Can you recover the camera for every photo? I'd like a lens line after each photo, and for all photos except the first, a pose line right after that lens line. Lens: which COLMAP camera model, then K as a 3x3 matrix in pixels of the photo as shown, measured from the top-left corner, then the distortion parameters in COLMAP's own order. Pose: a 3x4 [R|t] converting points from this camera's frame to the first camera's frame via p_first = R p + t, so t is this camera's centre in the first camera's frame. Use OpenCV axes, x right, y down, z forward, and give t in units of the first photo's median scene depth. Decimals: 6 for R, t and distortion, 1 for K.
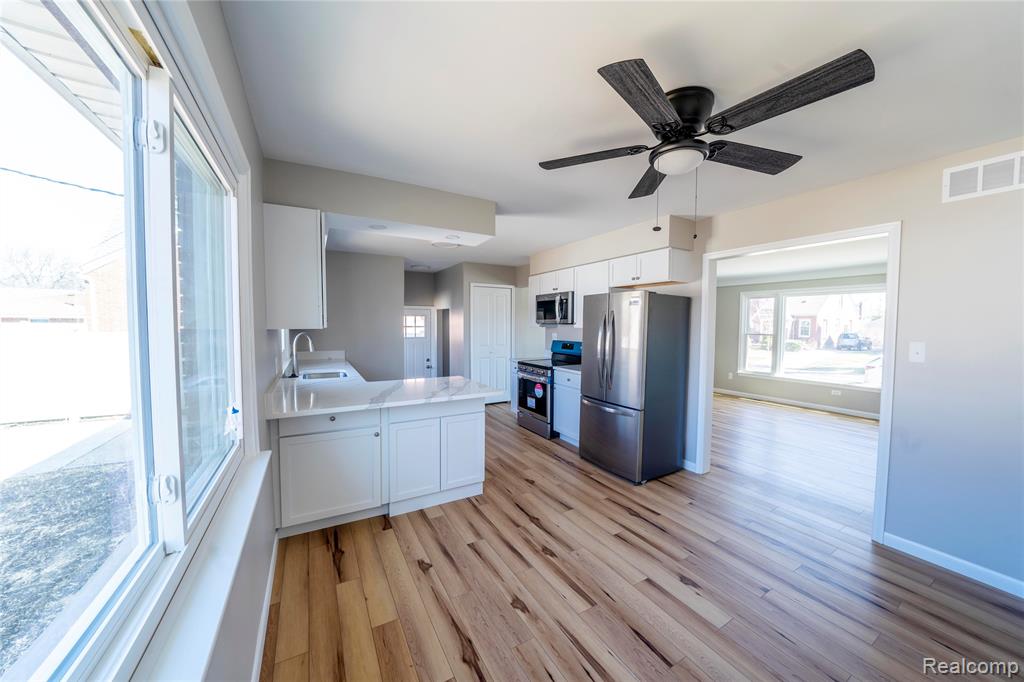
lens RADIAL K [[356.3, 0, 520.1], [0, 356.3, 342.3], [0, 0, 1]] dist [-0.023854, 0.002057]
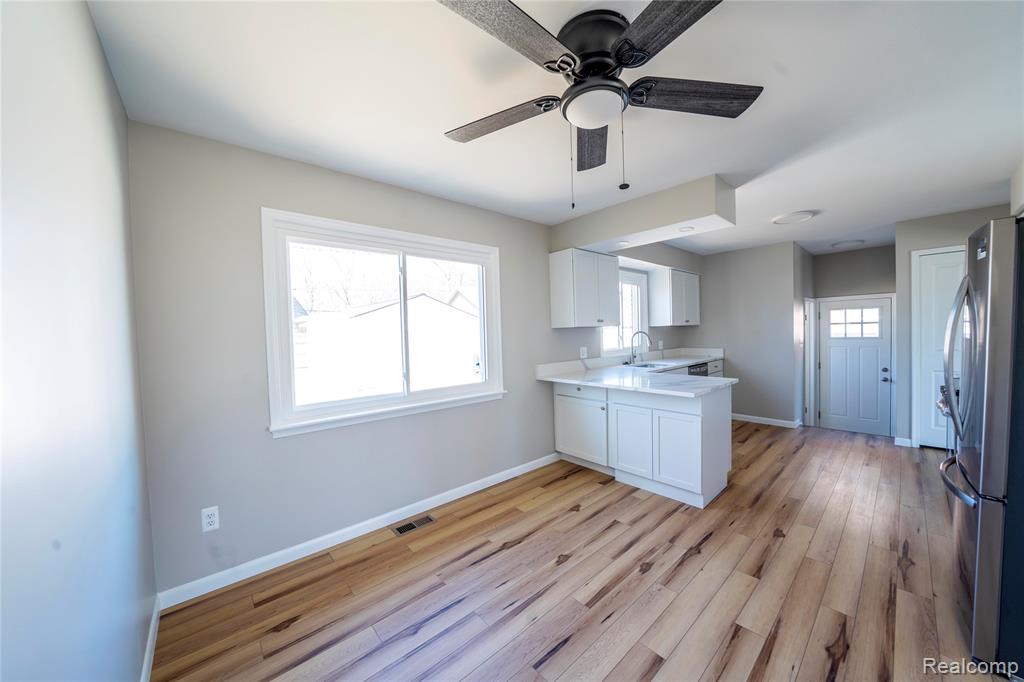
lens RADIAL K [[356.3, 0, 516.5], [0, 356.3, 342.6], [0, 0, 1]] dist [-0.023854, 0.002057]
pose [[0.195183, 0.015437, -0.980645, 0.674046], [-0.023480, 0.999663, 0.011063, 0.012558], [0.980486, 0.020866, 0.195480, 0.370343]]
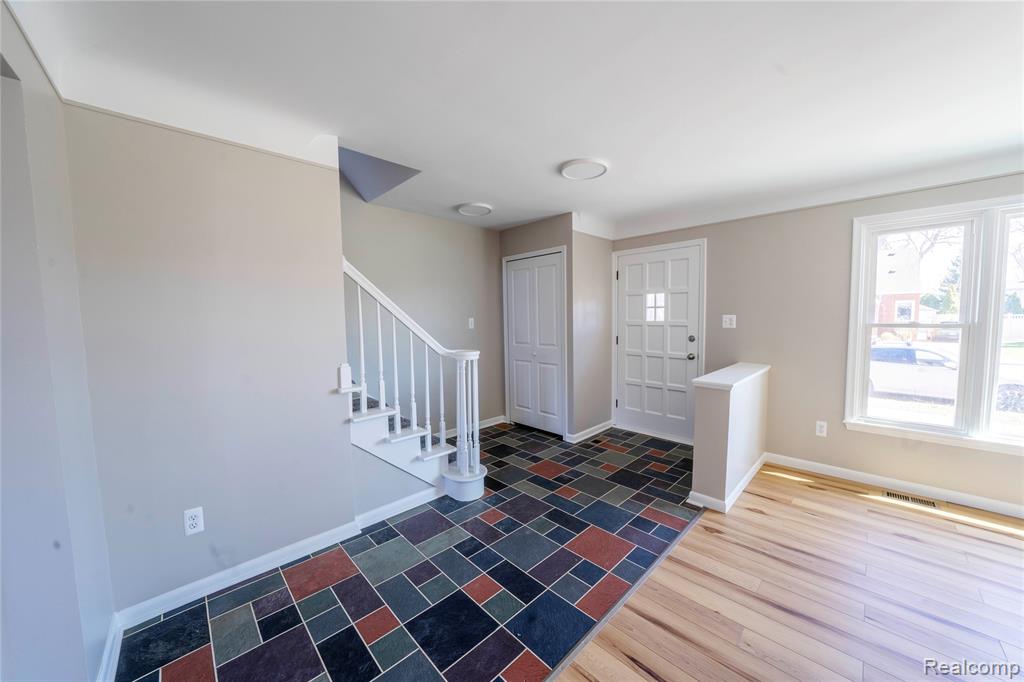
lens RADIAL K [[356.3, 0, 517.7], [0, 356.3, 340.1], [0, 0, 1]] dist [-0.023854, 0.002057]
pose [[0.970120, -0.036567, 0.239856, 0.406609], [0.033643, 0.999301, 0.016276, -0.062788], [-0.240283, -0.007720, 0.970672, 1.736421]]
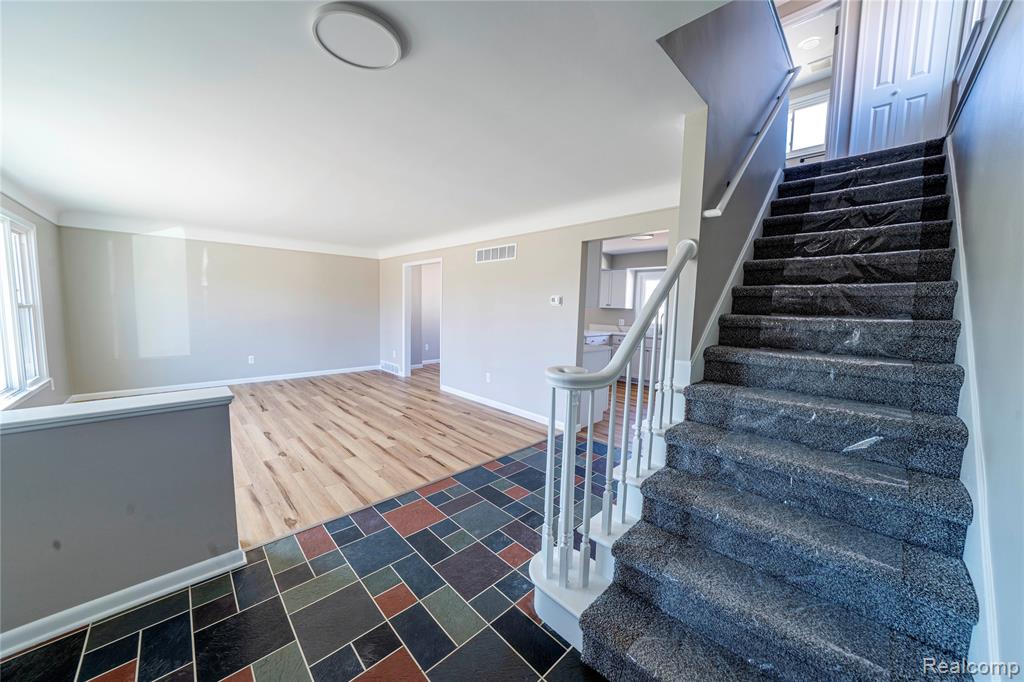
lens RADIAL K [[356.3, 0, 518.4], [0, 356.3, 342.6], [0, 0, 1]] dist [-0.023854, 0.002057]
pose [[-0.969788, -0.009741, -0.243755, 0.695584], [-0.047160, 0.987840, 0.148150, -0.136181], [0.239348, 0.155170, -0.958454, 3.133119]]
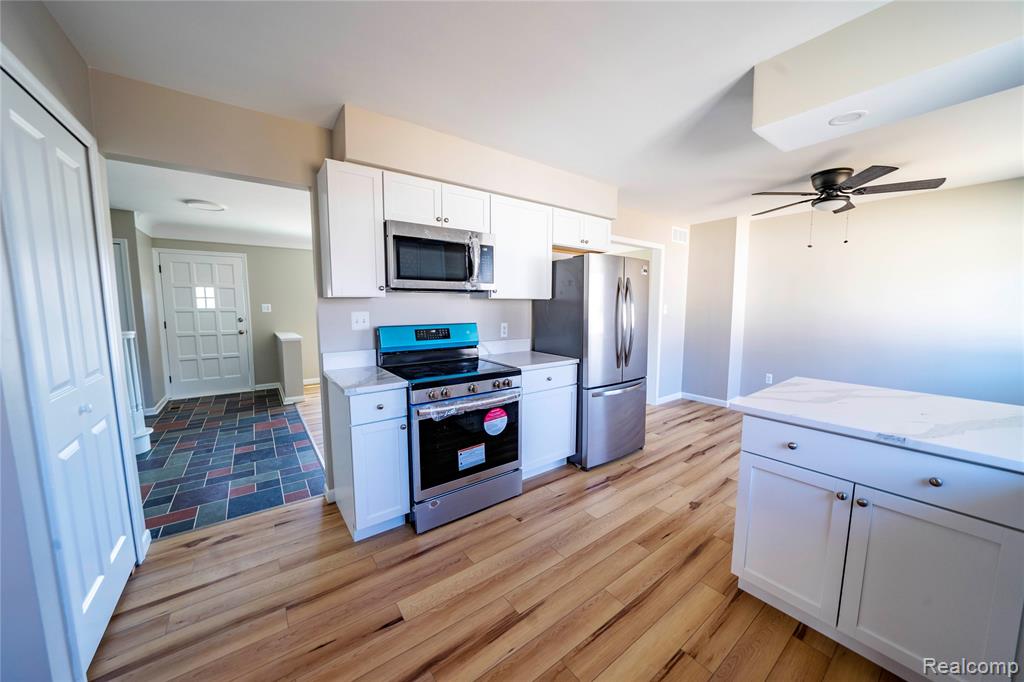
lens RADIAL K [[356.3, 0, 515.2], [0, 356.3, 340.2], [0, 0, 1]] dist [-0.023854, 0.002057]
pose [[-0.109725, -0.107022, 0.988184, -0.683079], [0.050640, 0.992293, 0.113090, -0.056479], [-0.992671, 0.062451, -0.103459, 1.573465]]
